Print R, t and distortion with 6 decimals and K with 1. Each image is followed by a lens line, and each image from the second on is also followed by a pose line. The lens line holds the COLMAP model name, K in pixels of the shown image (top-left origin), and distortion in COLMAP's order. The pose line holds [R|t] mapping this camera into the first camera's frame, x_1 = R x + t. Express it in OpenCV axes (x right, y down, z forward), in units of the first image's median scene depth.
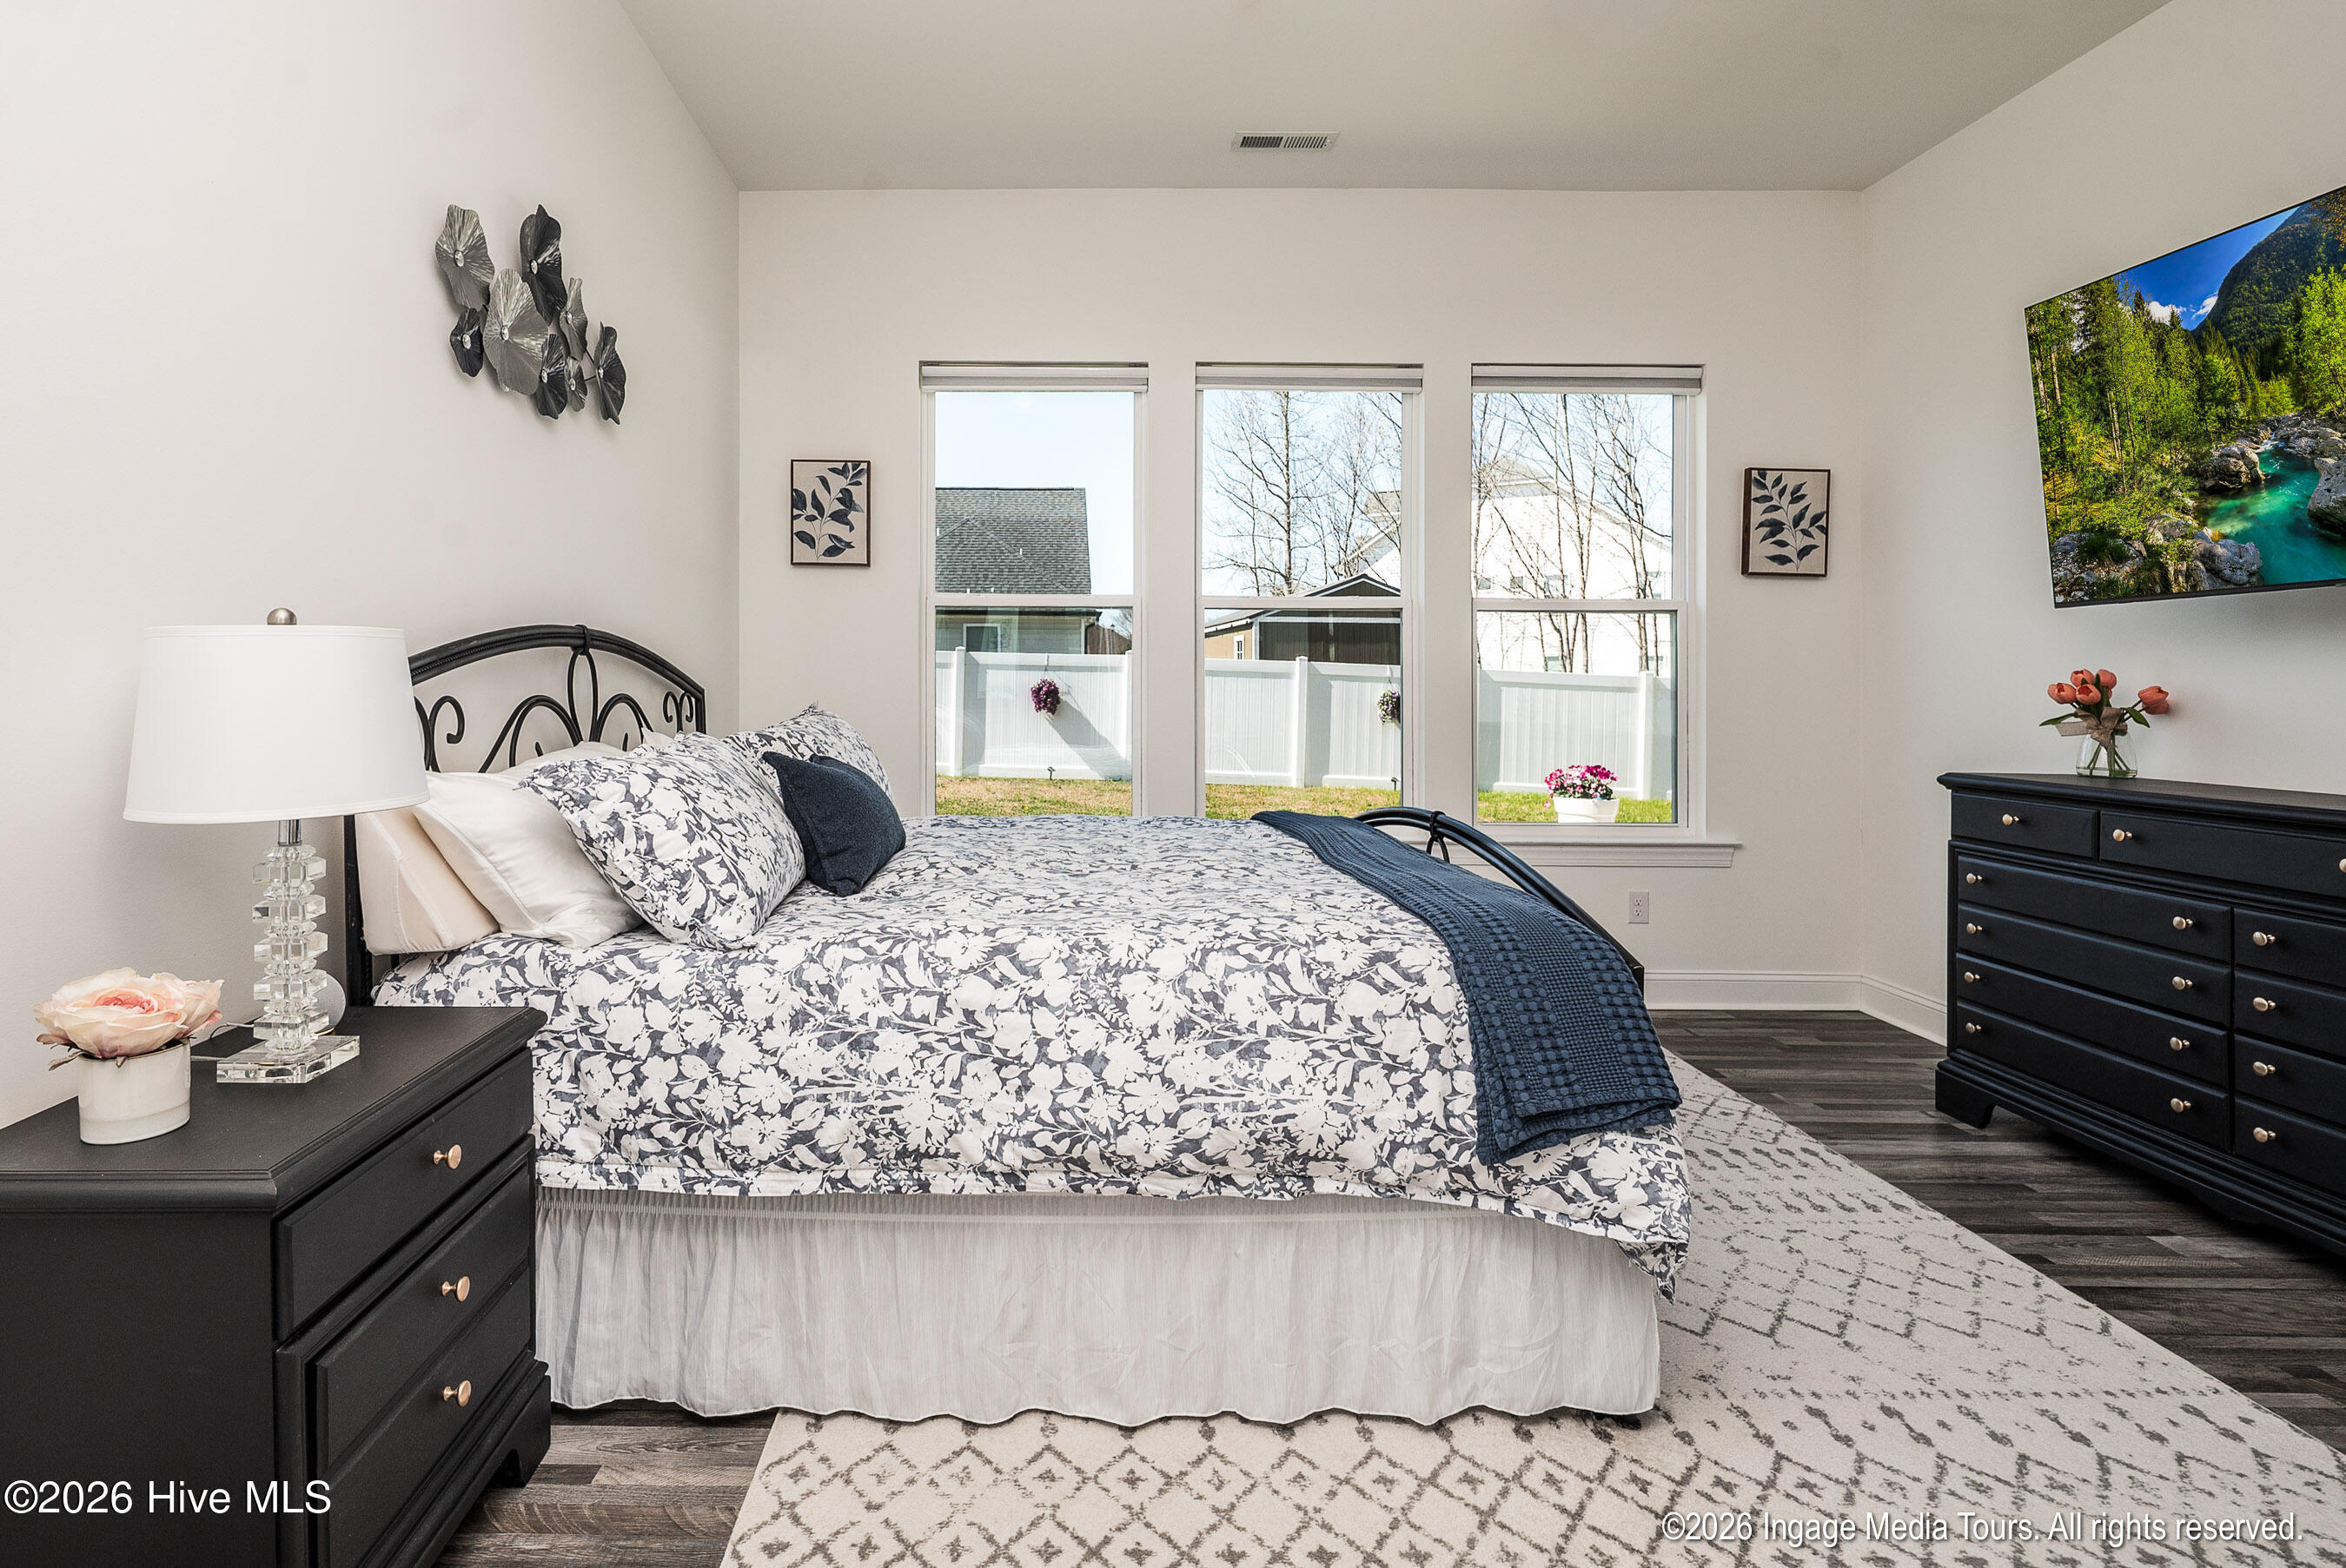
lens RADIAL K [[1163.5, 0, 1029.8], [0, 1163.5, 676.3], [0, 0, 1]] dist [-0.002340, -0.000923]
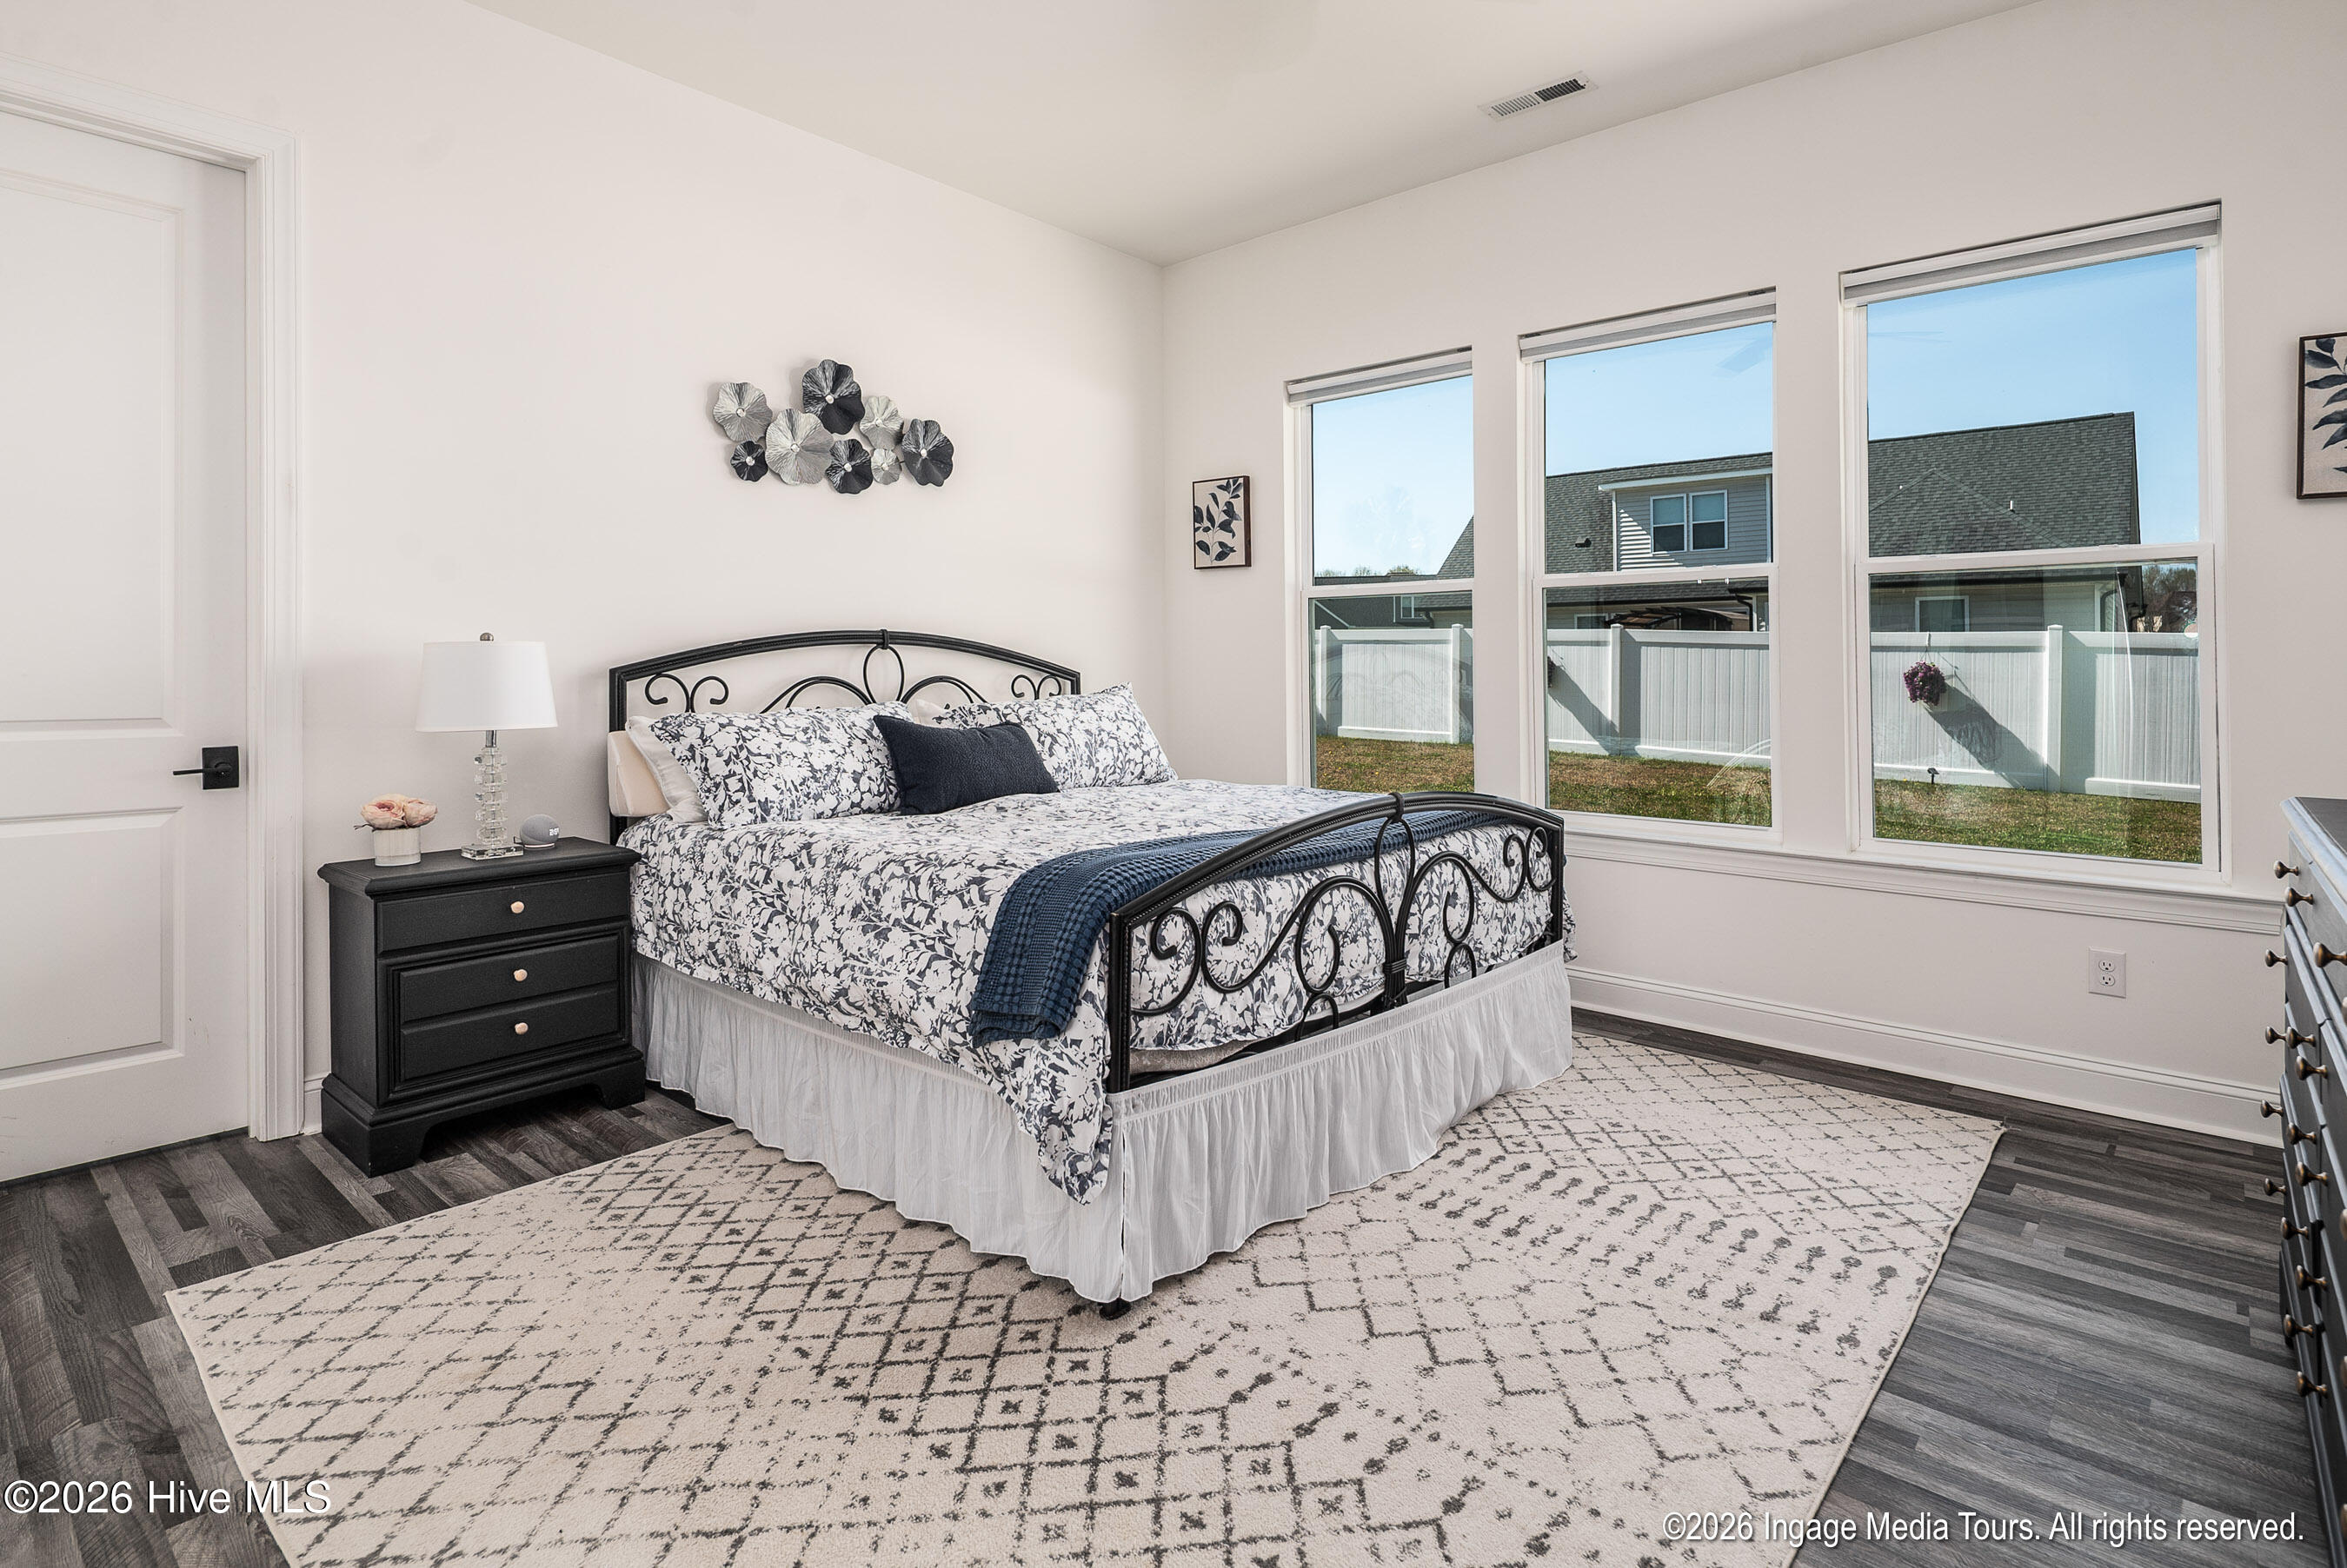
lens RADIAL K [[1157.5, 0, 1169.8], [0, 1157.5, 663.5], [0, 0, 1]] dist [0.001957, -0.001250]
pose [[0.760593, -0.007059, -0.649191, 0.952101], [0.007459, 0.999970, -0.002134, 0.005978], [0.649187, -0.003220, 0.760622, 0.129780]]
